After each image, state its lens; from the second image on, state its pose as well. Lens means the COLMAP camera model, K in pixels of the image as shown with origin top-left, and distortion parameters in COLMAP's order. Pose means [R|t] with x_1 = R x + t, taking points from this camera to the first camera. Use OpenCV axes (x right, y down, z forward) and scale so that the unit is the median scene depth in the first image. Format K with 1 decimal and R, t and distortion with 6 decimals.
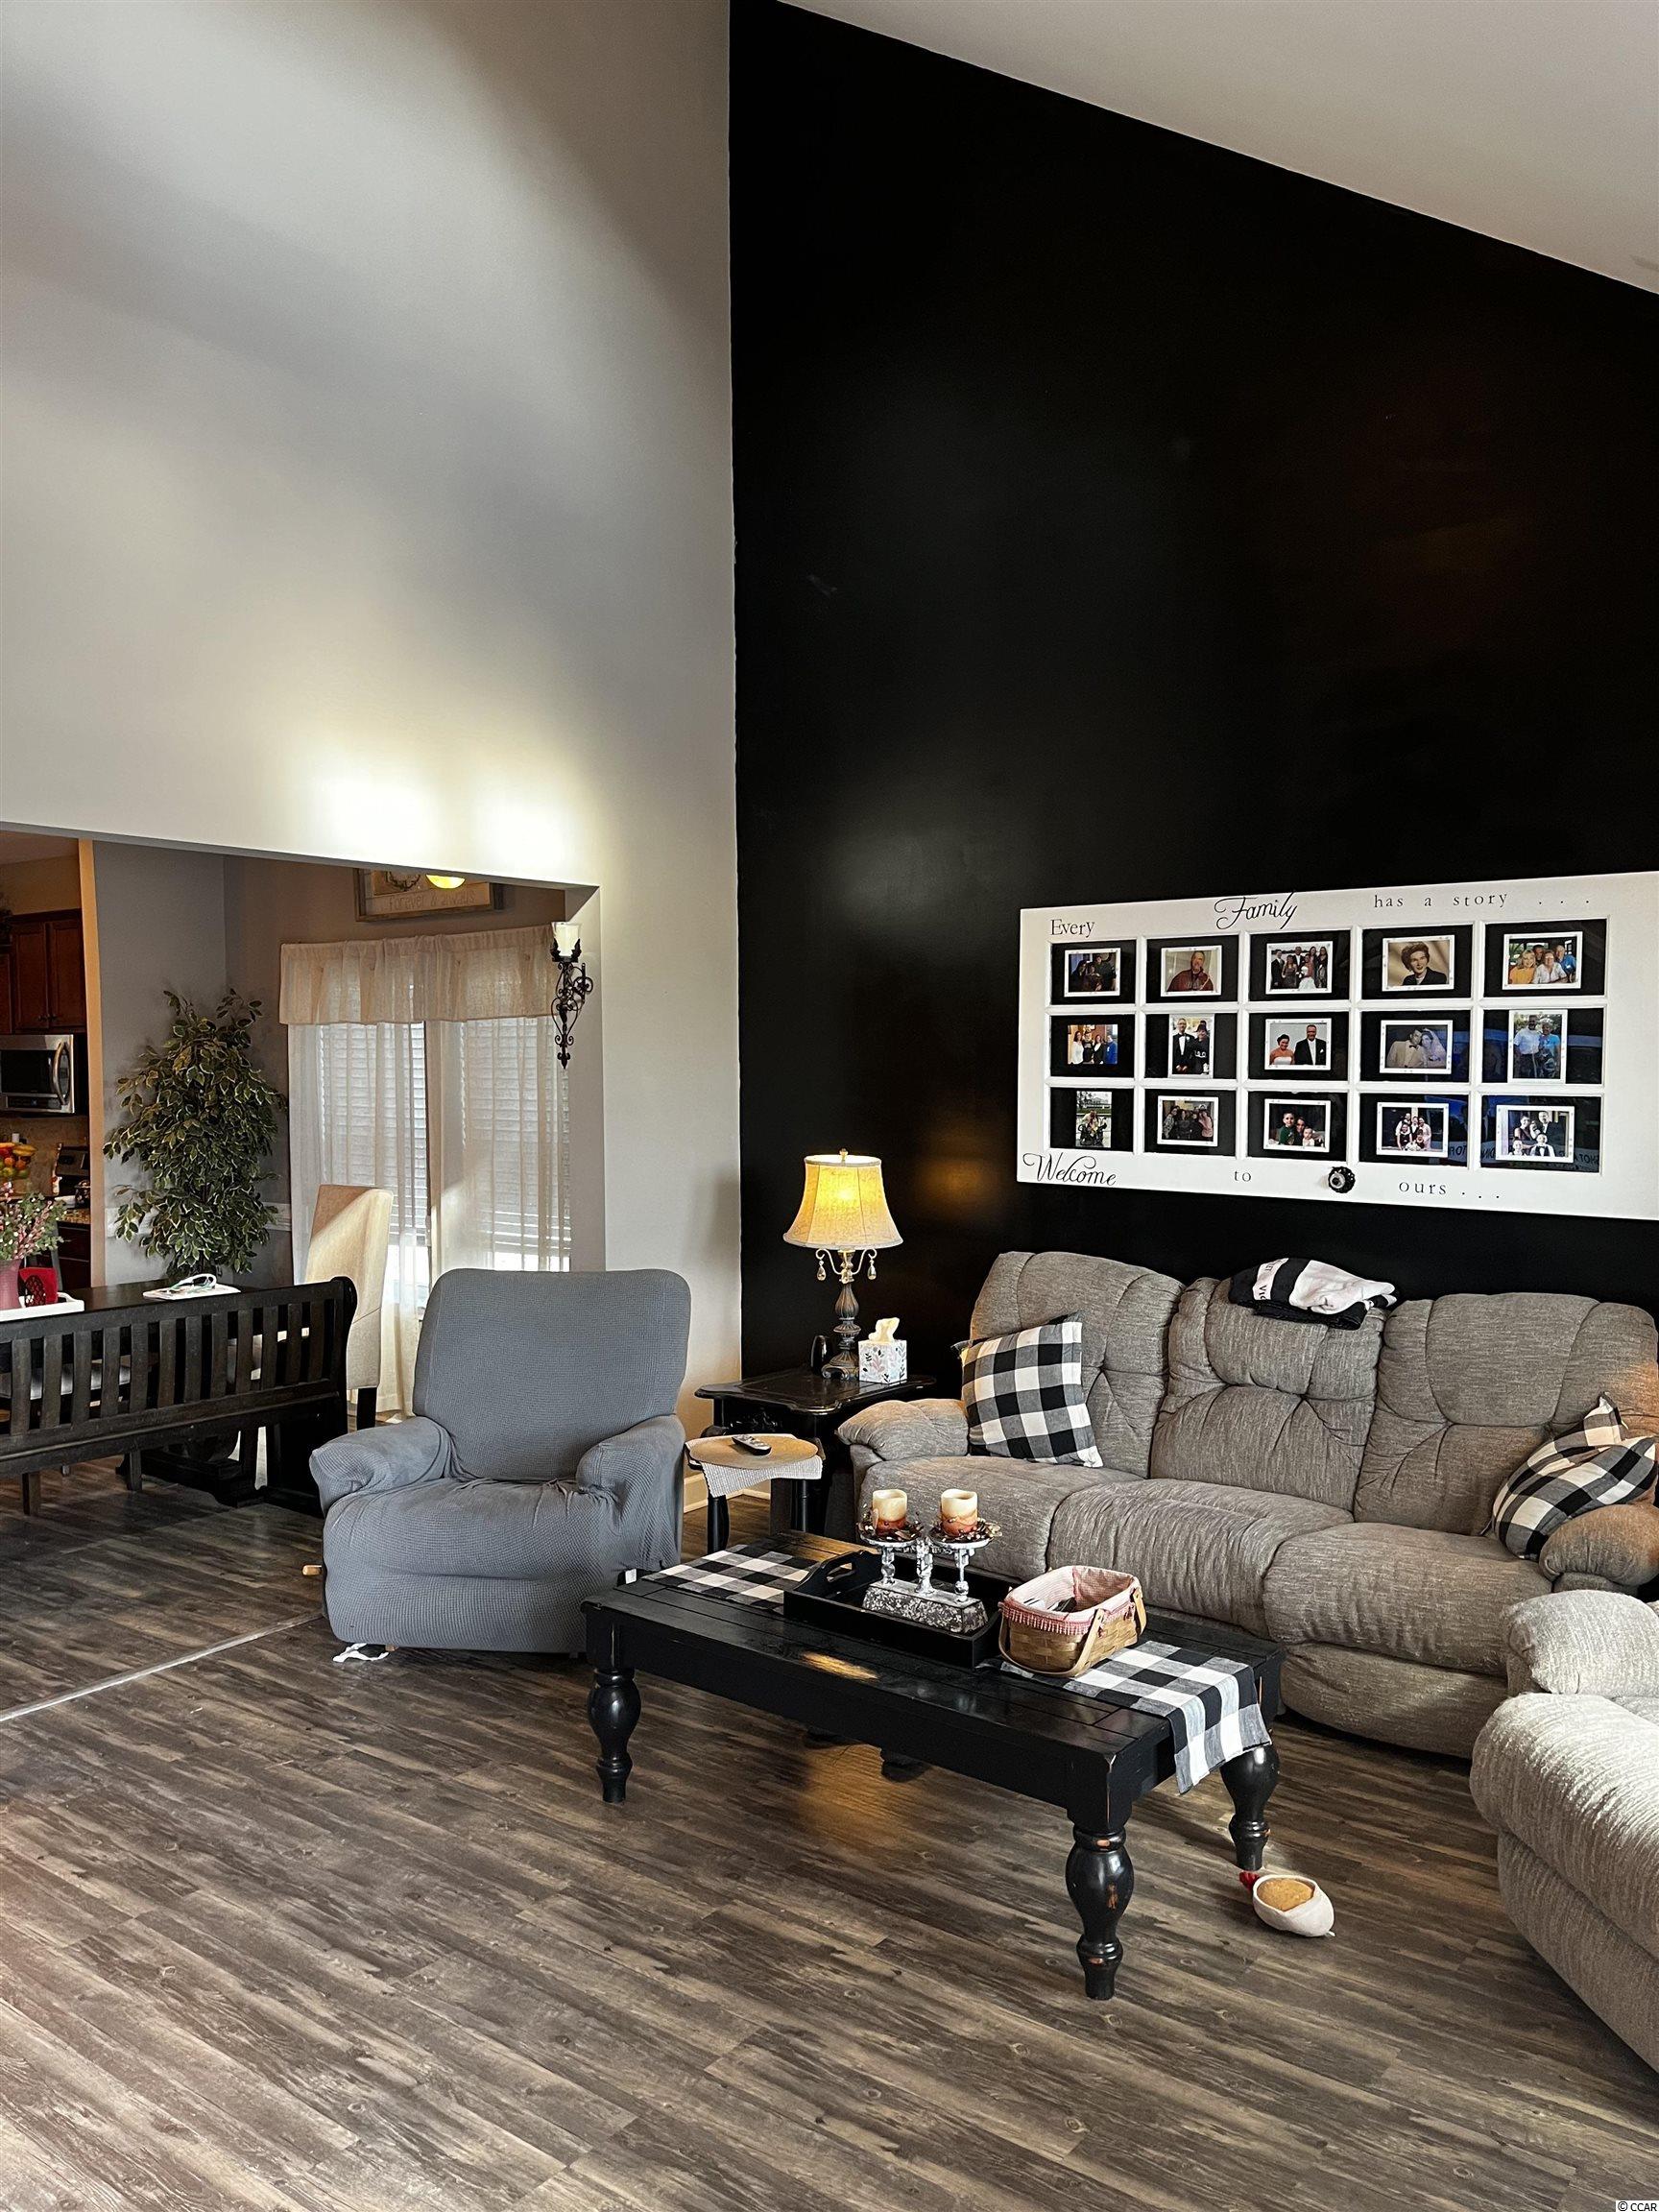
lens RADIAL K [[1675.1, 0, 830.3], [0, 1675.1, 1144.4], [0, 0, 1]] dist [0.107030, -0.139844]
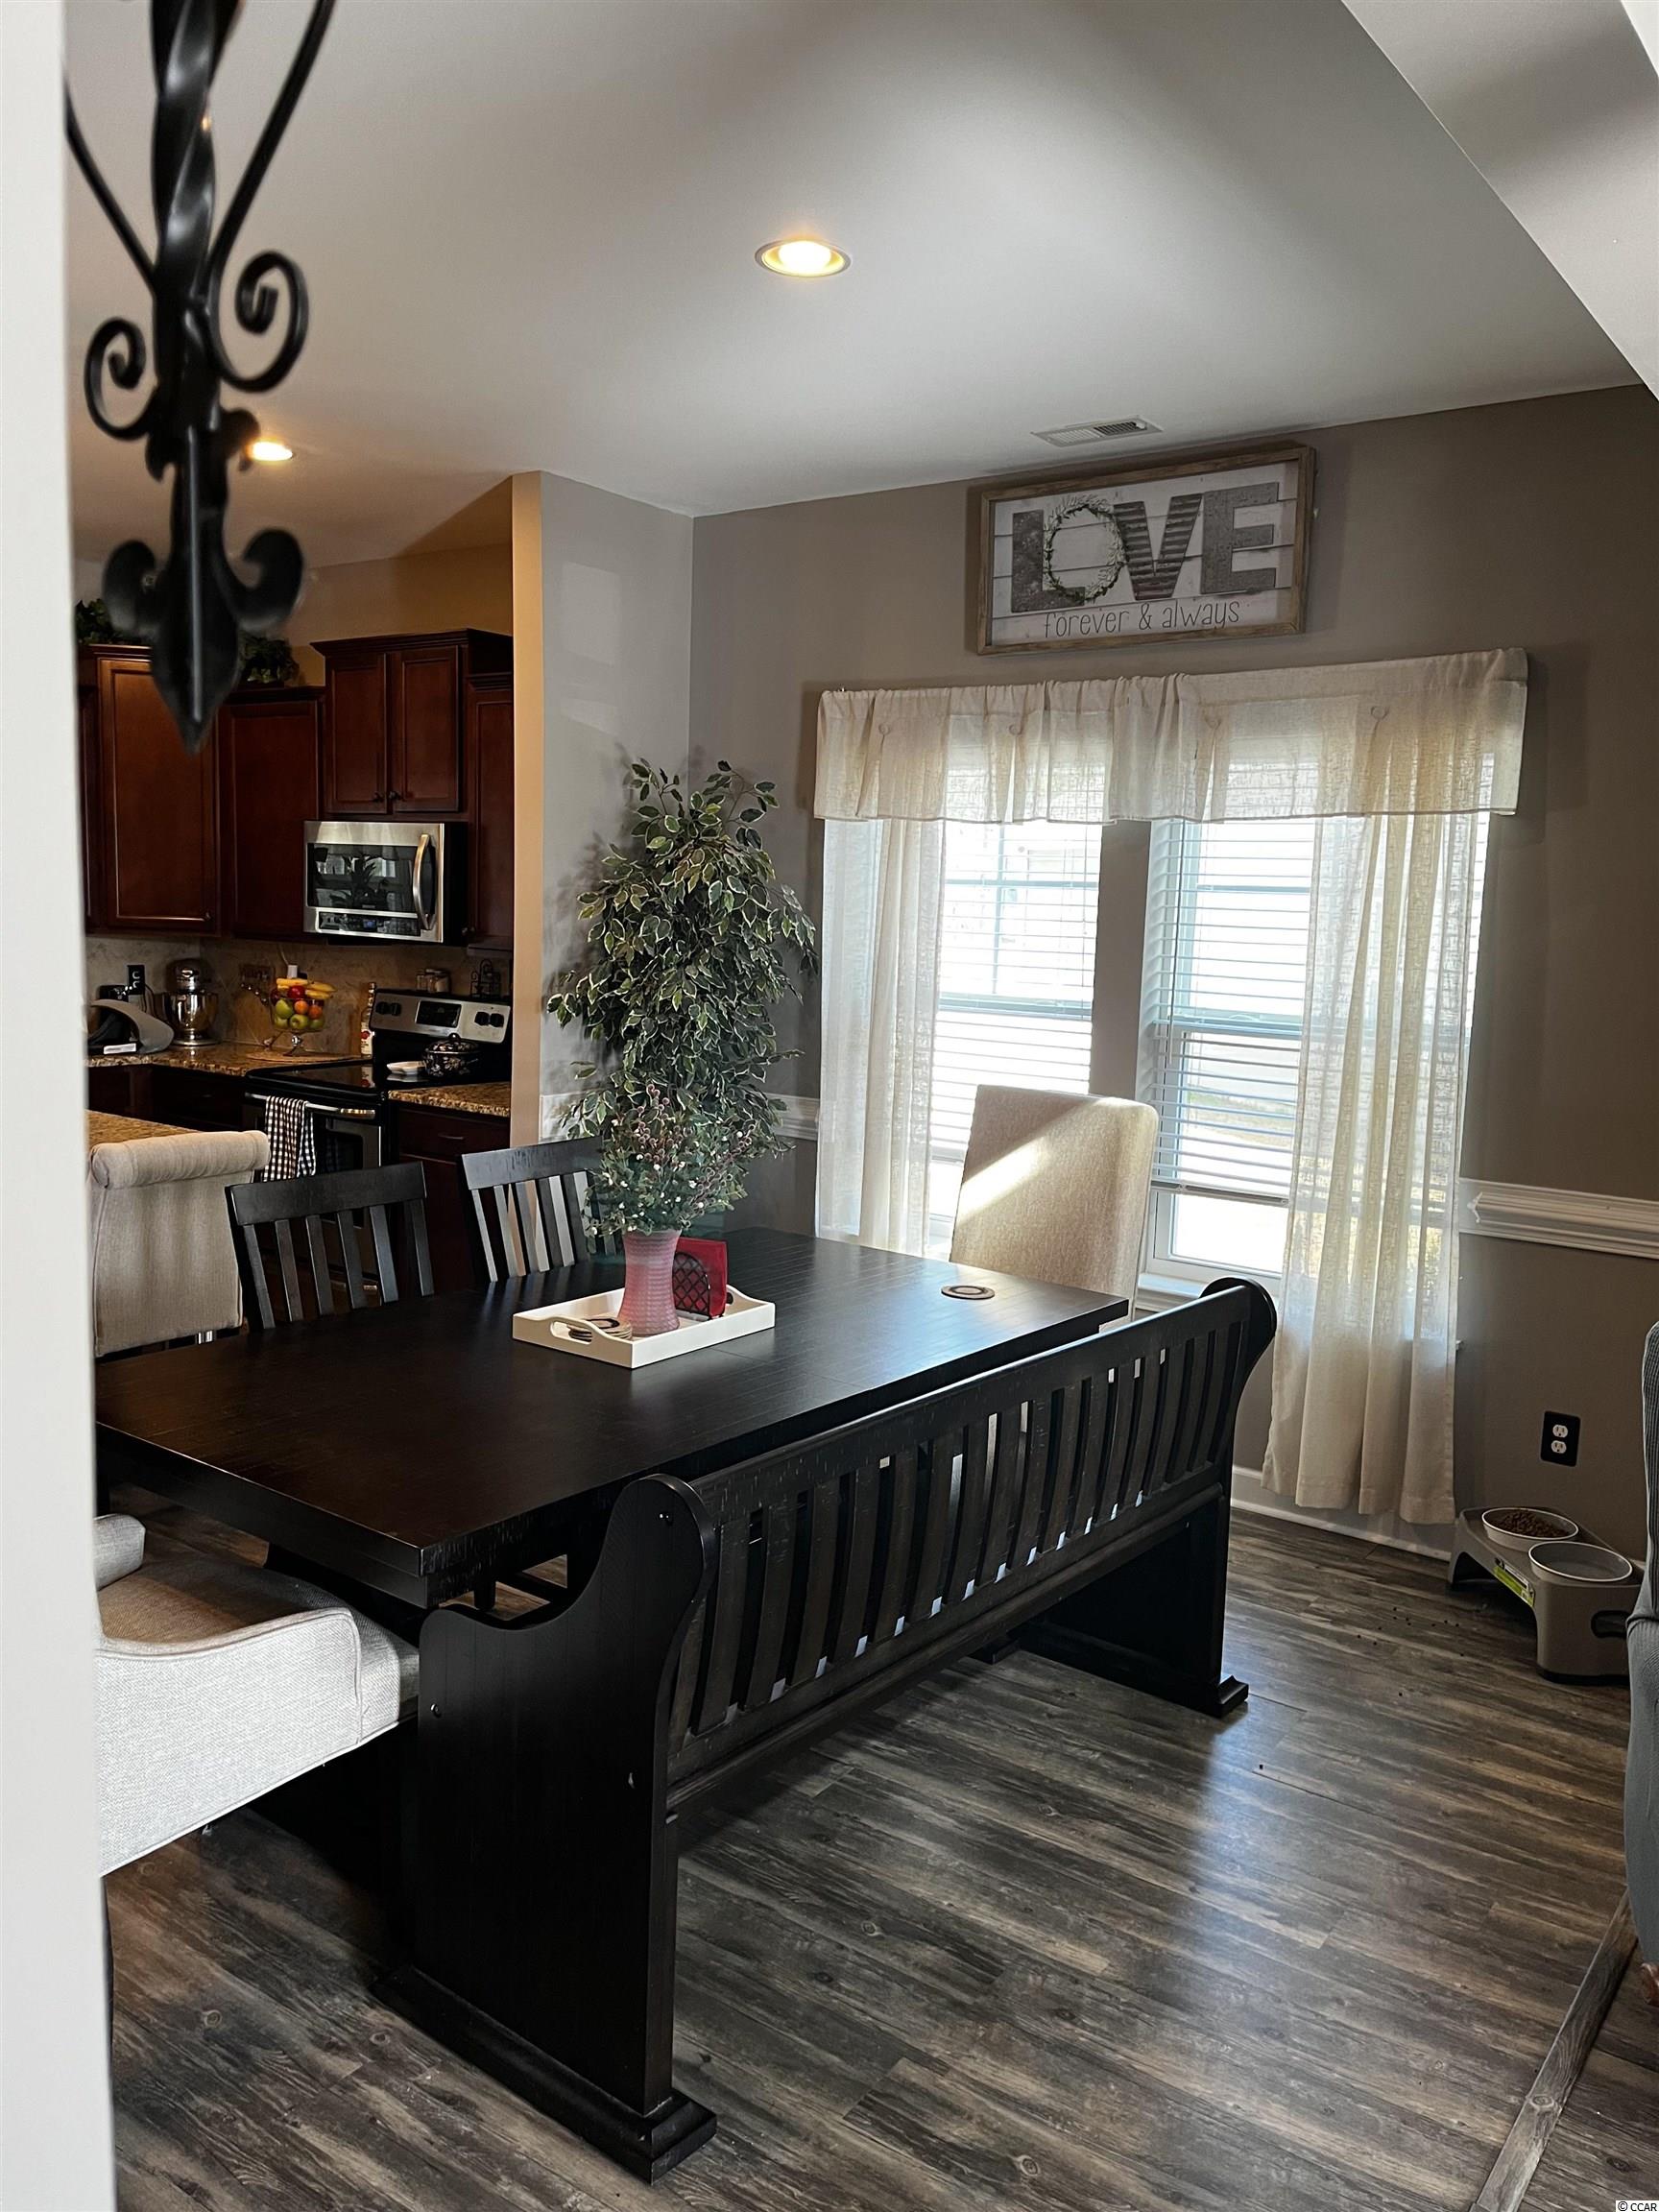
lens RADIAL K [[1732.7, 0, 832.3], [0, 1732.7, 1094.8], [0, 0, 1]] dist [0.097080, 0.002513]
pose [[0.998857, 0.034782, 0.032796, -0.337661], [-0.036911, 0.997089, 0.066717, -0.011038], [-0.030380, -0.067851, 0.997233, 0.337439]]
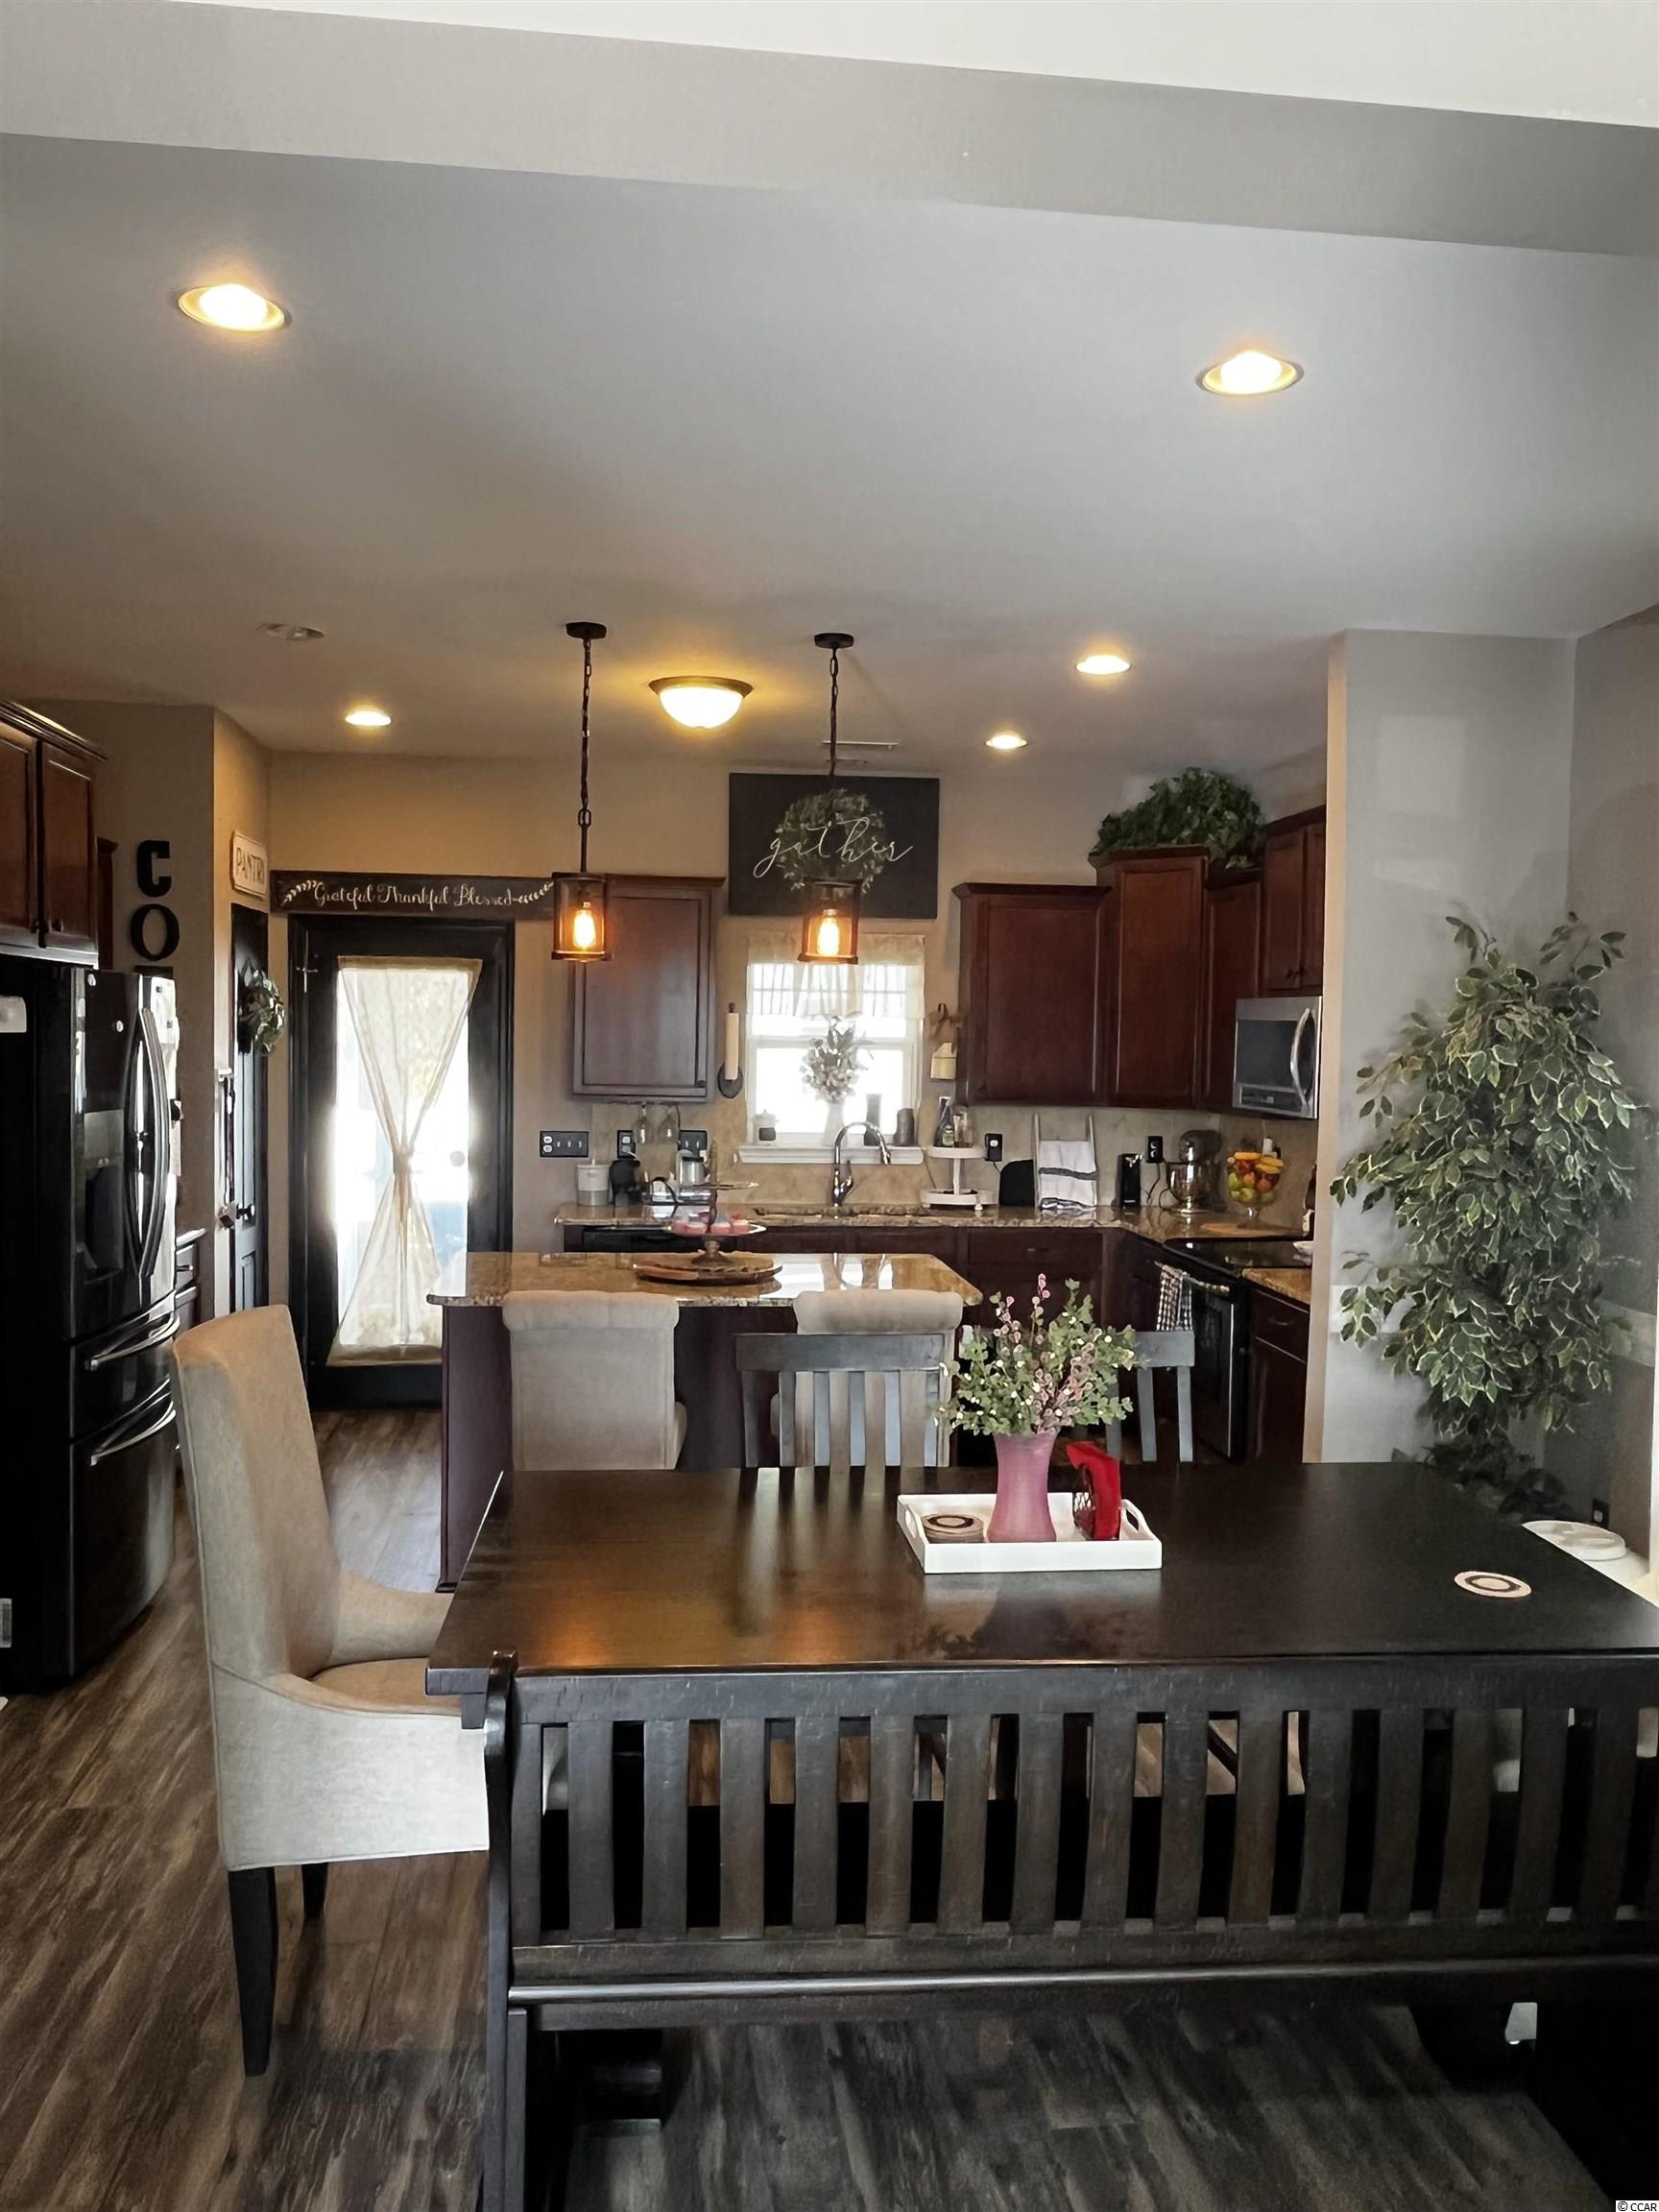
lens RADIAL K [[1686.5, 0, 835.8], [0, 1686.5, 1100.7], [0, 0, 1]] dist [0.002713, 0.002968]
pose [[0.705004, 0.048159, -0.707566, -0.134737], [-0.057472, 0.998290, 0.010682, -0.023249], [0.706870, 0.033135, 0.706567, 0.458997]]
